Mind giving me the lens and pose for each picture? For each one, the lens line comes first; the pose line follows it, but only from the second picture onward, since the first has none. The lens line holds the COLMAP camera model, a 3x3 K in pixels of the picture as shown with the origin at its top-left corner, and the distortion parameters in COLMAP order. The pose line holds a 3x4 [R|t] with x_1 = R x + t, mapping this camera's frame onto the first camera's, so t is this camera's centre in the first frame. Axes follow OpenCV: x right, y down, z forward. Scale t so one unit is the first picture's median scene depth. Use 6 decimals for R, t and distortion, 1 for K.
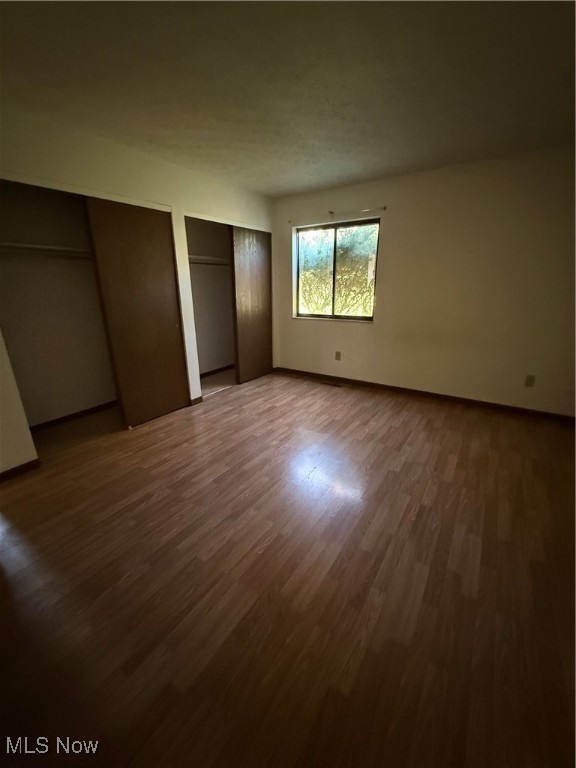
lens RADIAL K [[306.0, 0, 287.1], [0, 306.0, 389.5], [0, 0, 1]] dist [-0.000466, 0.000792]
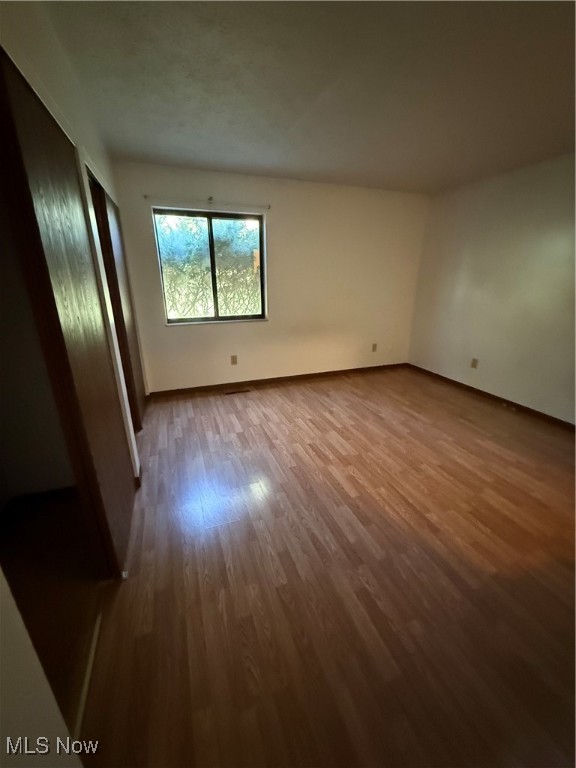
lens RADIAL K [[306.0, 0, 290.4], [0, 306.0, 386.4], [0, 0, 1]] dist [-0.000466, 0.000792]
pose [[0.572063, -0.272157, 0.773741, -0.568010], [0.260670, 0.954763, 0.143104, -0.147264], [-0.777686, 0.119826, 0.617128, 0.377118]]
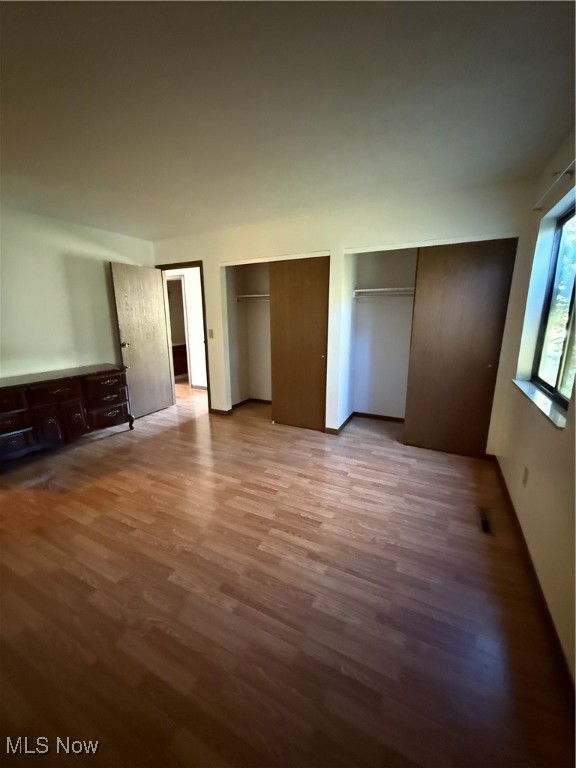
lens RADIAL K [[306.0, 0, 286.2], [0, 306.0, 381.3], [0, 0, 1]] dist [-0.000466, 0.000792]
pose [[0.117660, 0.222265, -0.967861, 0.653967], [-0.320965, 0.930831, 0.174743, -0.254726], [0.939754, 0.290089, 0.180861, 0.651824]]
